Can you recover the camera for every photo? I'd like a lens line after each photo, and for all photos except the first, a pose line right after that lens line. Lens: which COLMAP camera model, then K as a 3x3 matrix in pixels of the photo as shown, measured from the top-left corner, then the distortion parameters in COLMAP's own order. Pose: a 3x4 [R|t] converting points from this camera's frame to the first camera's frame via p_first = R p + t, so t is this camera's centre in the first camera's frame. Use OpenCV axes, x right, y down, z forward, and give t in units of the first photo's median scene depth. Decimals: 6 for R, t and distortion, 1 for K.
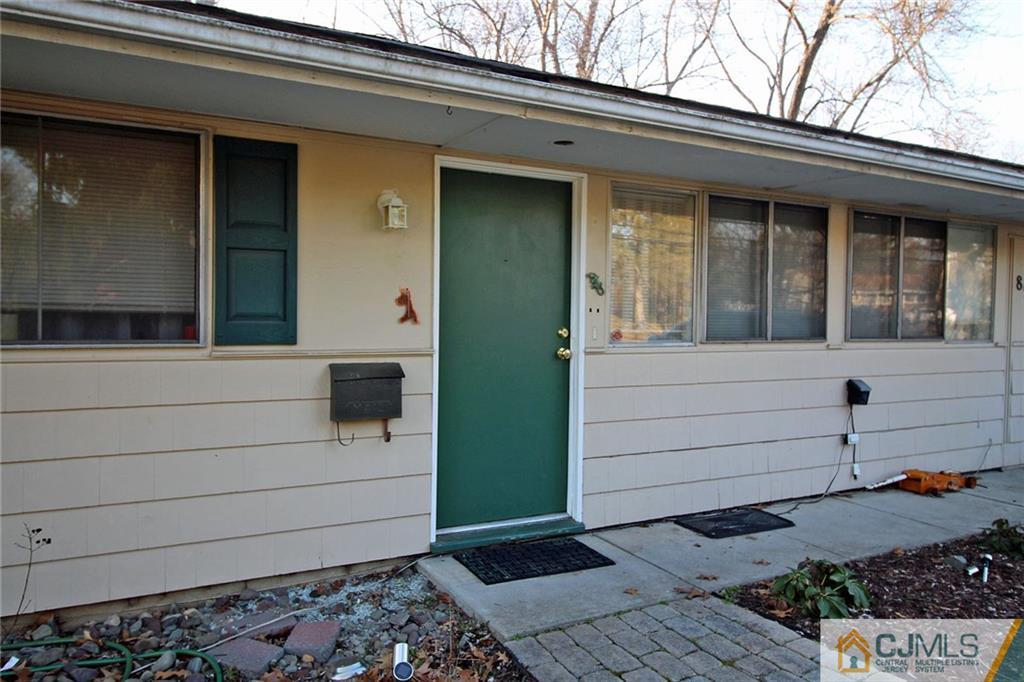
lens RADIAL K [[676.4, 0, 512.0], [0, 676.4, 341.0], [0, 0, 1]] dist [0.005275, 0.003283]
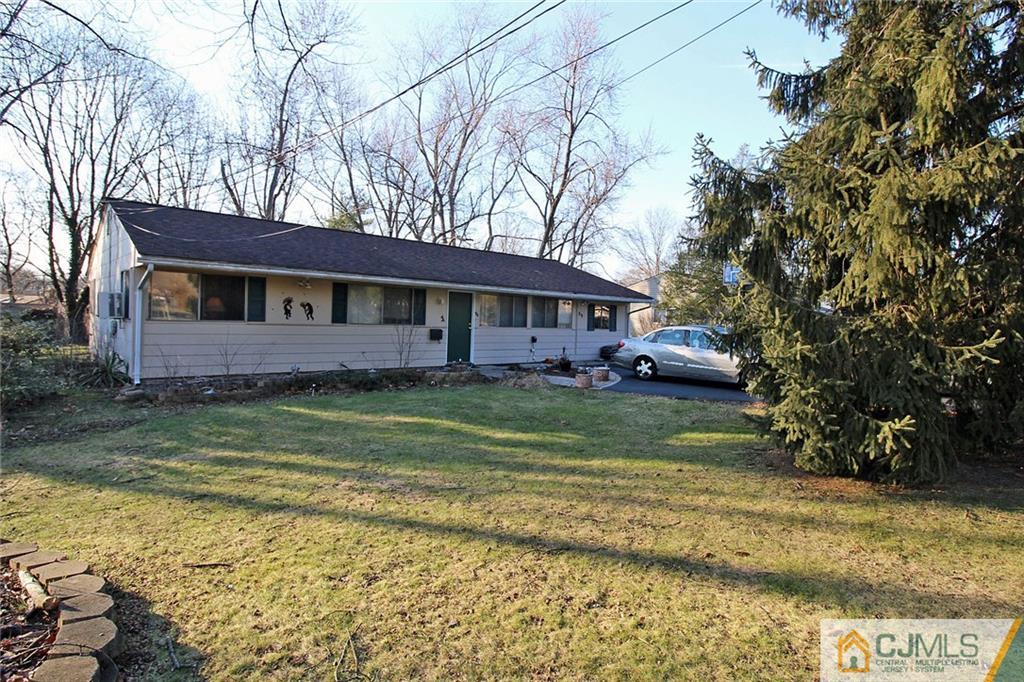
lens RADIAL K [[548.6, 0, 512.9], [0, 548.6, 331.9], [0, 0, 1]] dist [0.005017, -0.009910]
pose [[0.965689, 0.013522, 0.259351, -0.563959], [-0.011674, 0.999894, -0.008664, 0.064816], [-0.259440, 0.005339, 0.965744, -2.507623]]
